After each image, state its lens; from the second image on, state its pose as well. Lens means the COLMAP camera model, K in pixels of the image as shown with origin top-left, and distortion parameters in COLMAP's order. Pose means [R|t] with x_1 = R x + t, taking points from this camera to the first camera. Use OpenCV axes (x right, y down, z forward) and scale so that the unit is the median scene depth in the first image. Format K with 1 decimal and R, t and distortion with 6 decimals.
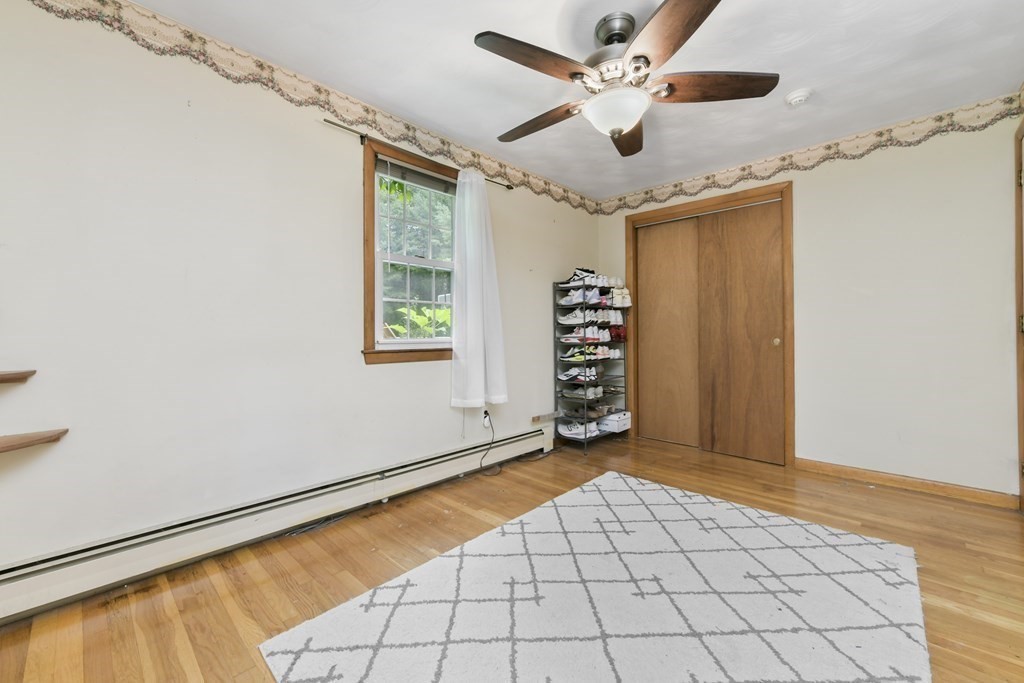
lens RADIAL K [[415.6, 0, 515.4], [0, 415.6, 337.1], [0, 0, 1]] dist [0.001200, 0.001149]
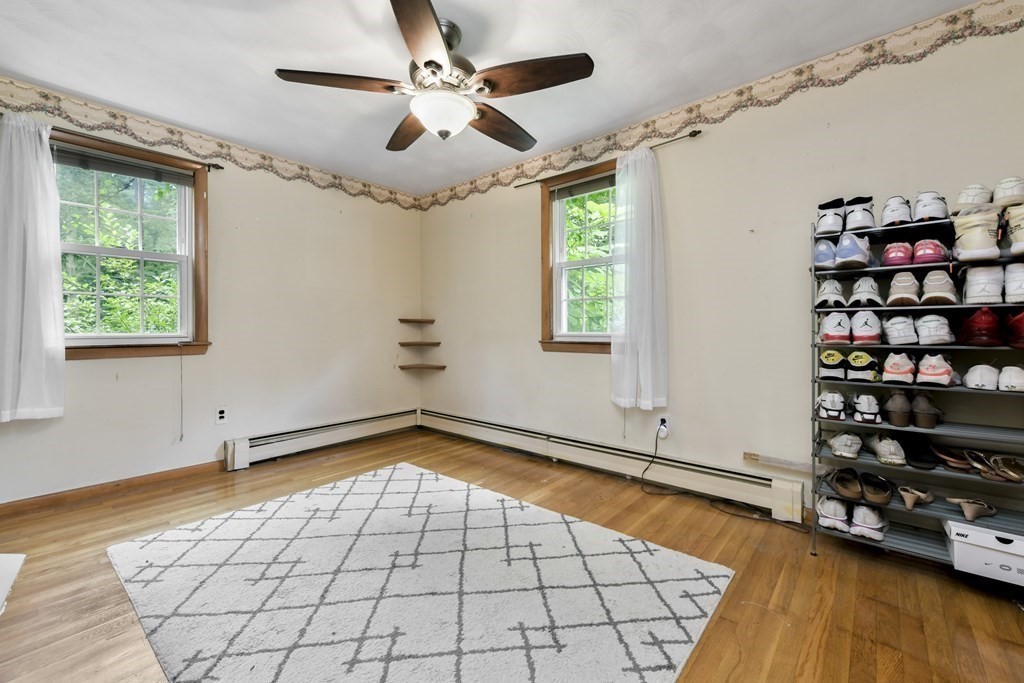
lens RADIAL K [[415.6, 0, 515.3], [0, 415.6, 335.8], [0, 0, 1]] dist [0.001200, 0.001149]
pose [[0.050090, 0.019219, -0.998560, 0.946569], [-0.004097, 0.999810, 0.019038, -0.008237], [0.998736, 0.003137, 0.050160, 0.824483]]
